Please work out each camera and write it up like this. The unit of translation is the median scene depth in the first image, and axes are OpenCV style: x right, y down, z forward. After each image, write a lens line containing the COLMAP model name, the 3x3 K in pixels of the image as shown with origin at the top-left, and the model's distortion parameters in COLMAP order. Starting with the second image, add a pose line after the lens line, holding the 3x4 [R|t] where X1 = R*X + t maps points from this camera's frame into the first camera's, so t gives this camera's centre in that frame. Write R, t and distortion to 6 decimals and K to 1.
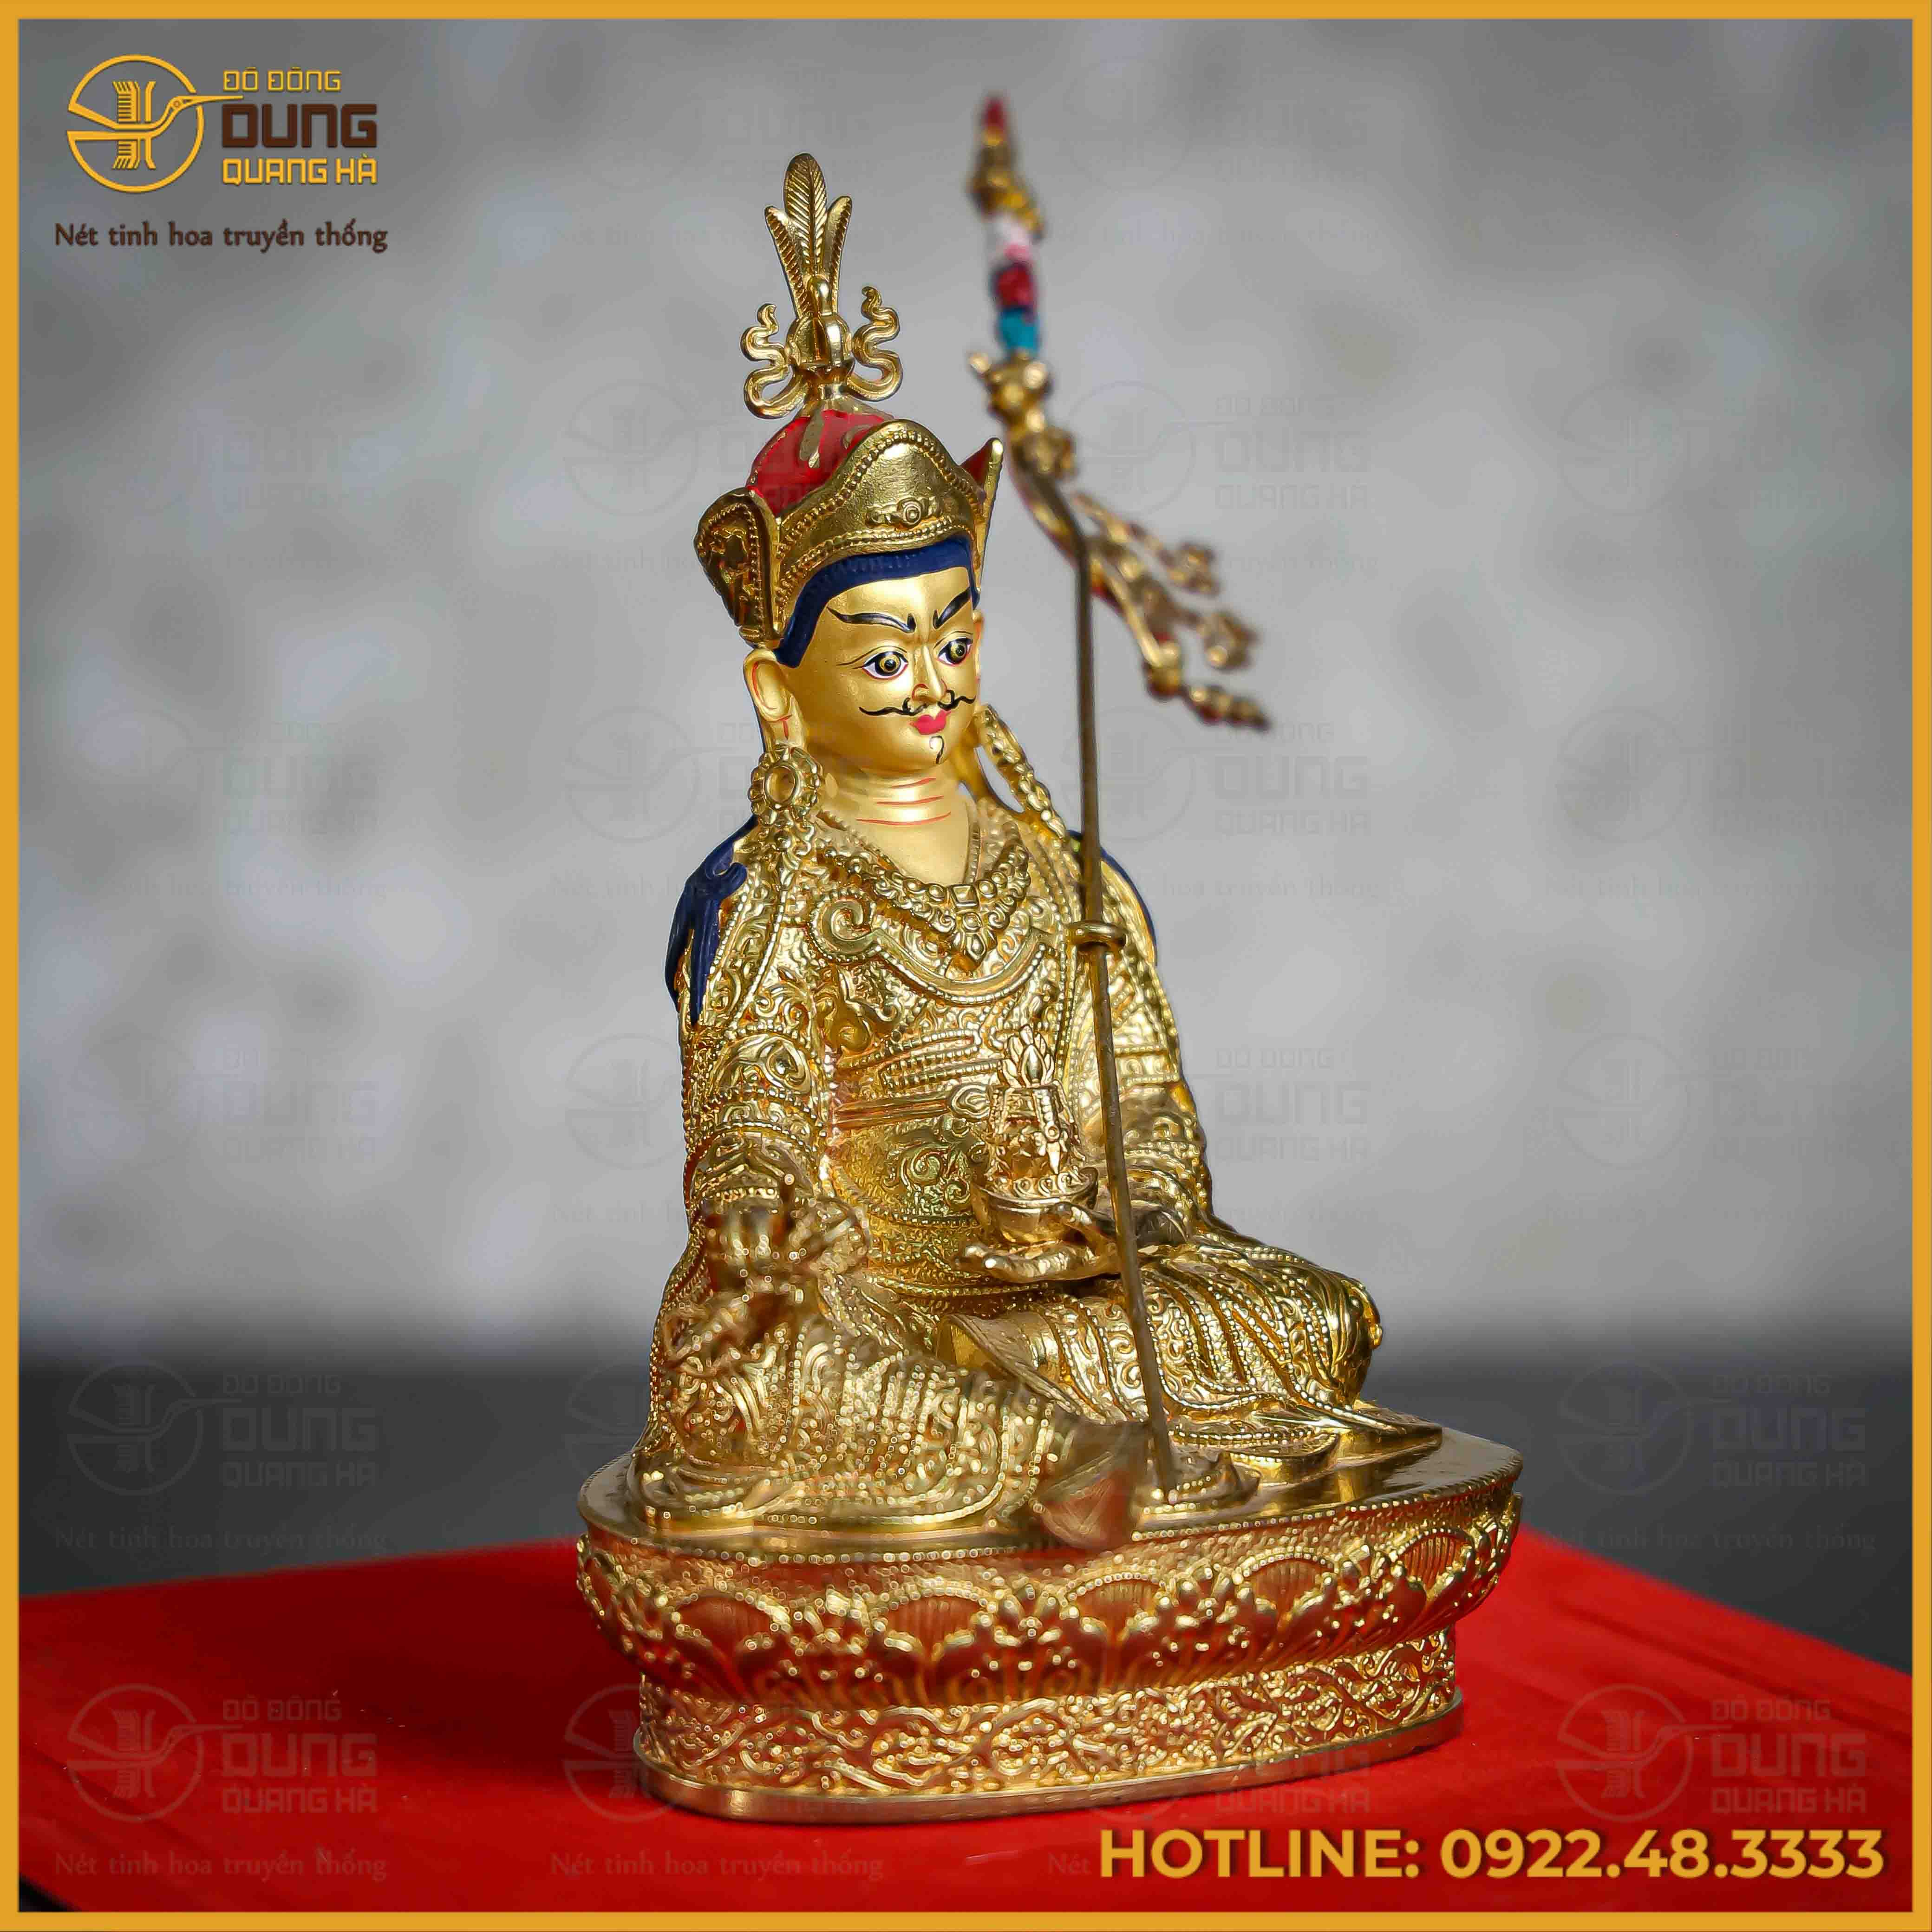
lens RADIAL K [[7937.9, 0, 964.7], [0, 7937.9, 974.5], [0, 0, 1]] dist [0.489581, 0.000000]
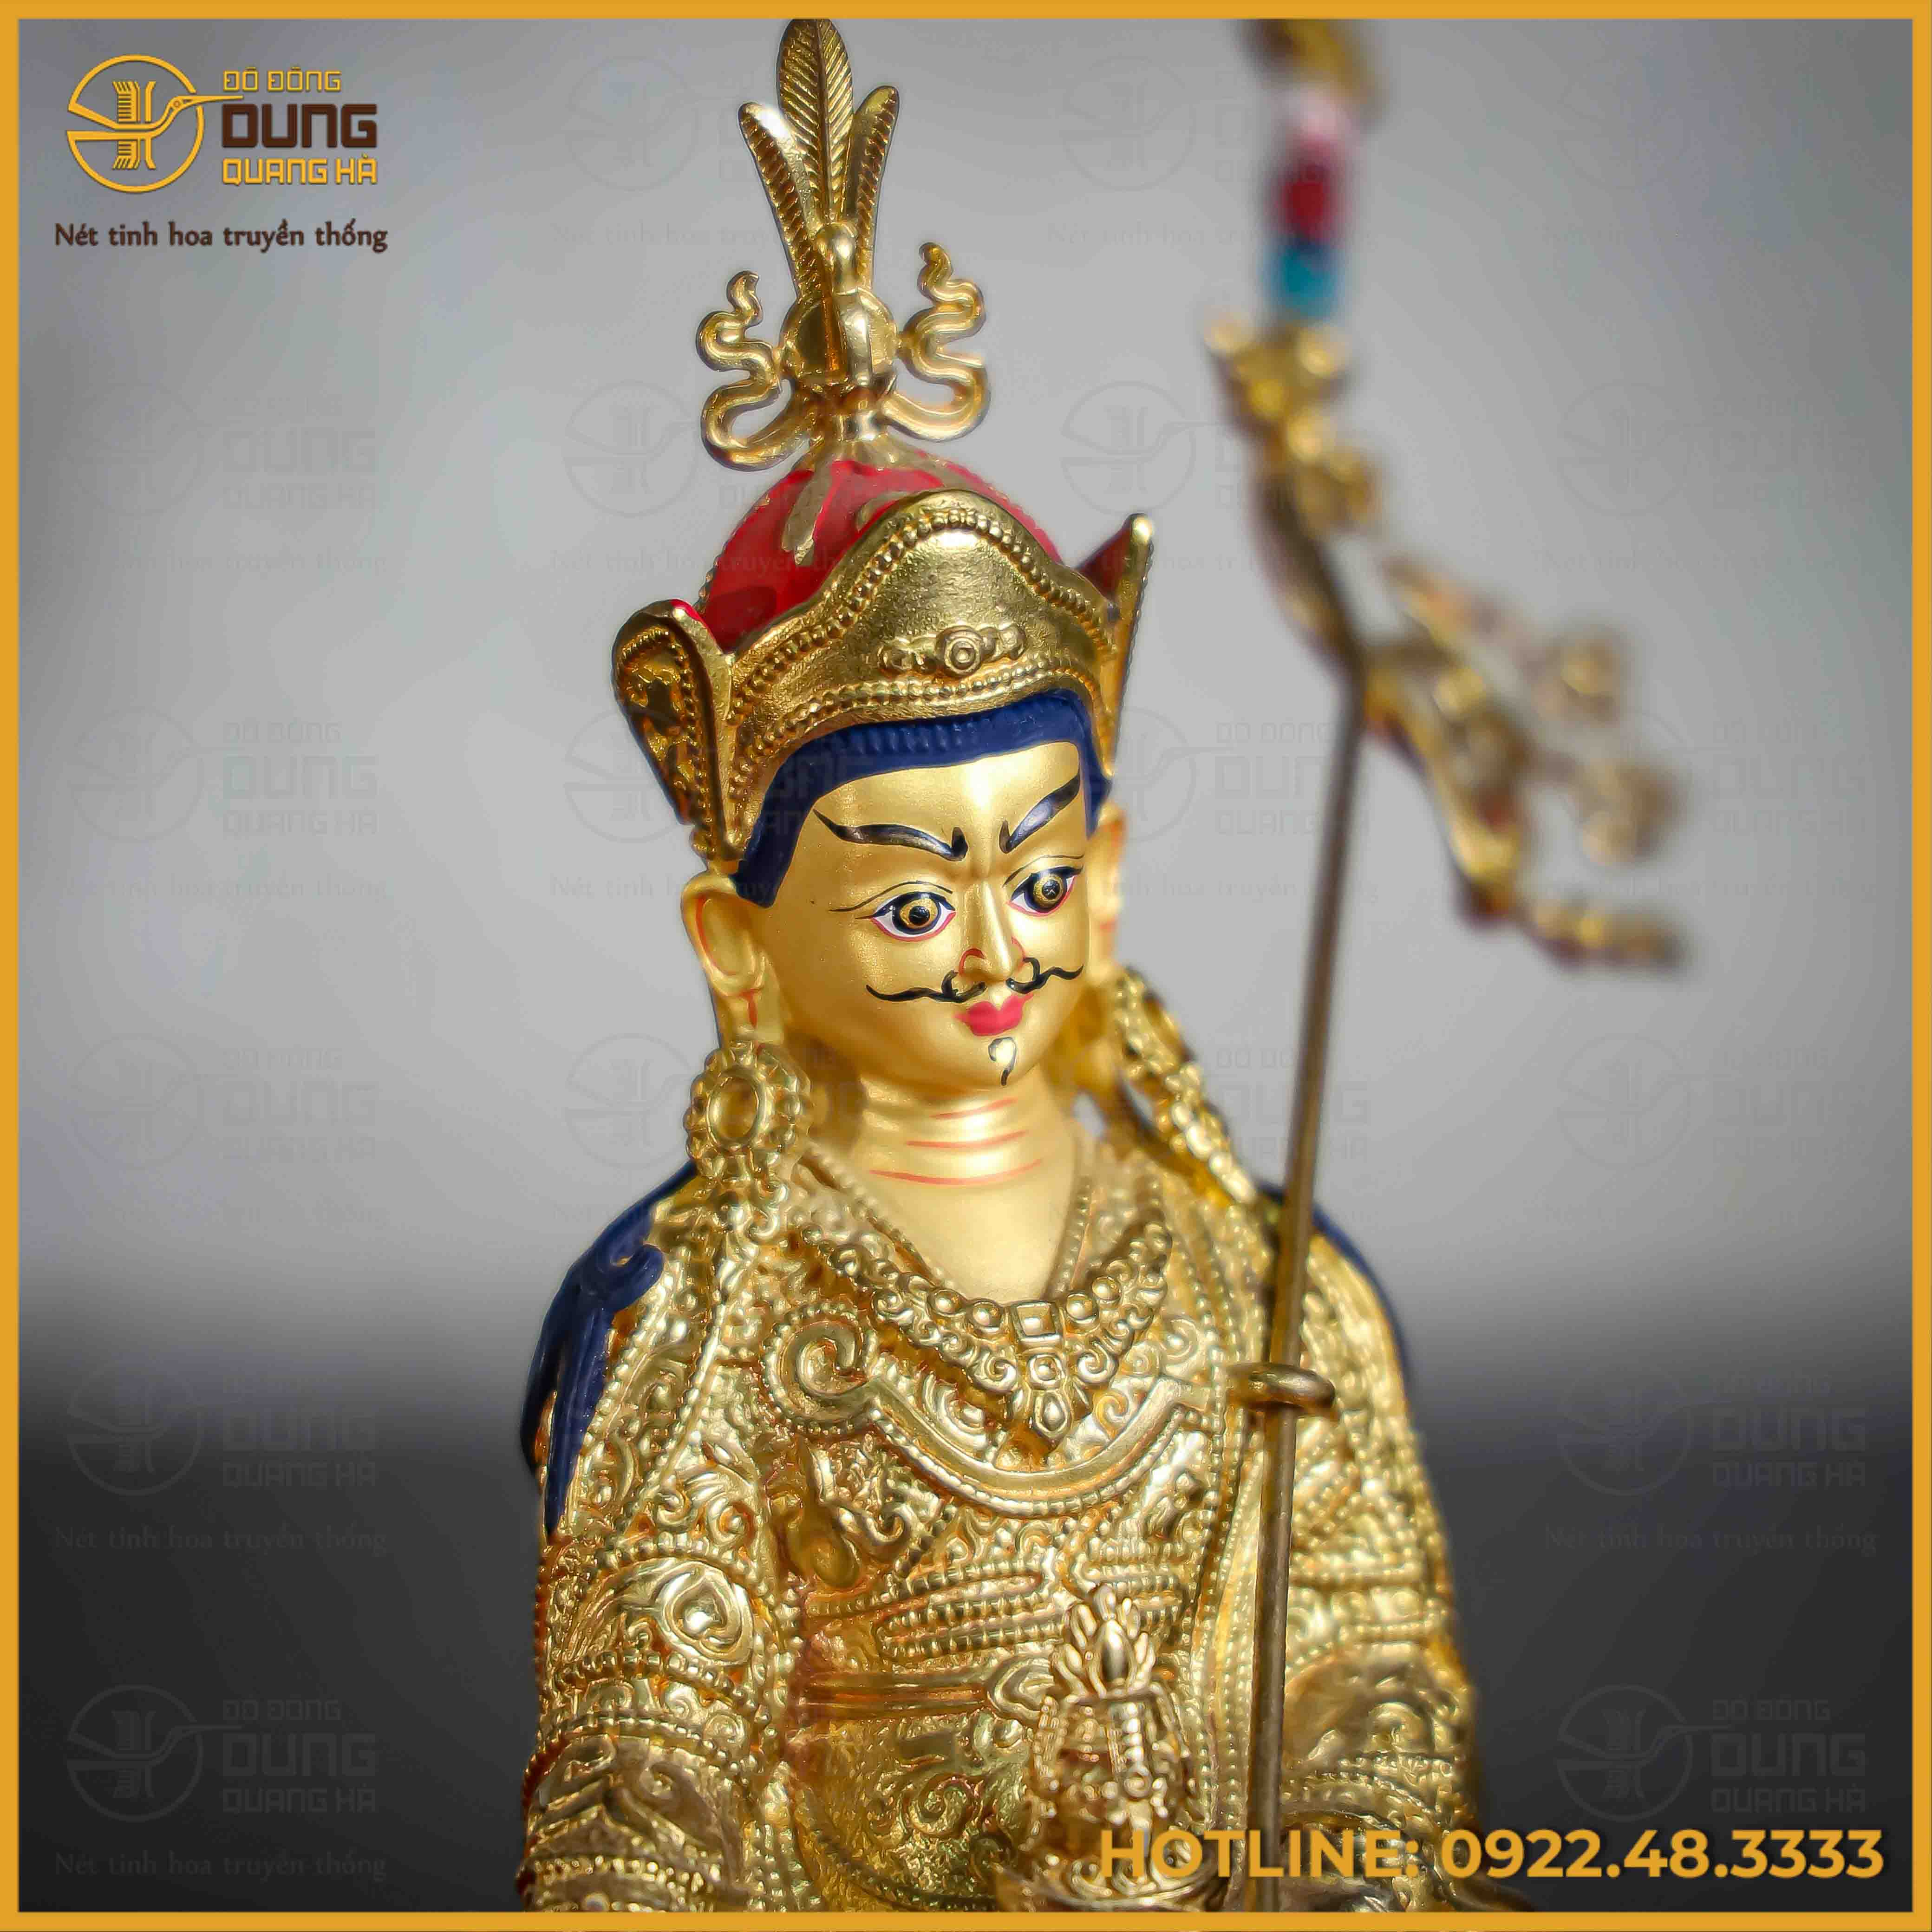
lens RADIAL K [[7937.9, 0, 966.9], [0, 7937.9, 954.1], [0, 0, 1]] dist [0.489581, 0.000000]
pose [[0.989337, 0.041209, -0.139691, 0.073574], [-0.033985, 0.997978, 0.053712, -0.066783], [0.141622, -0.048392, 0.988737, 0.434633]]
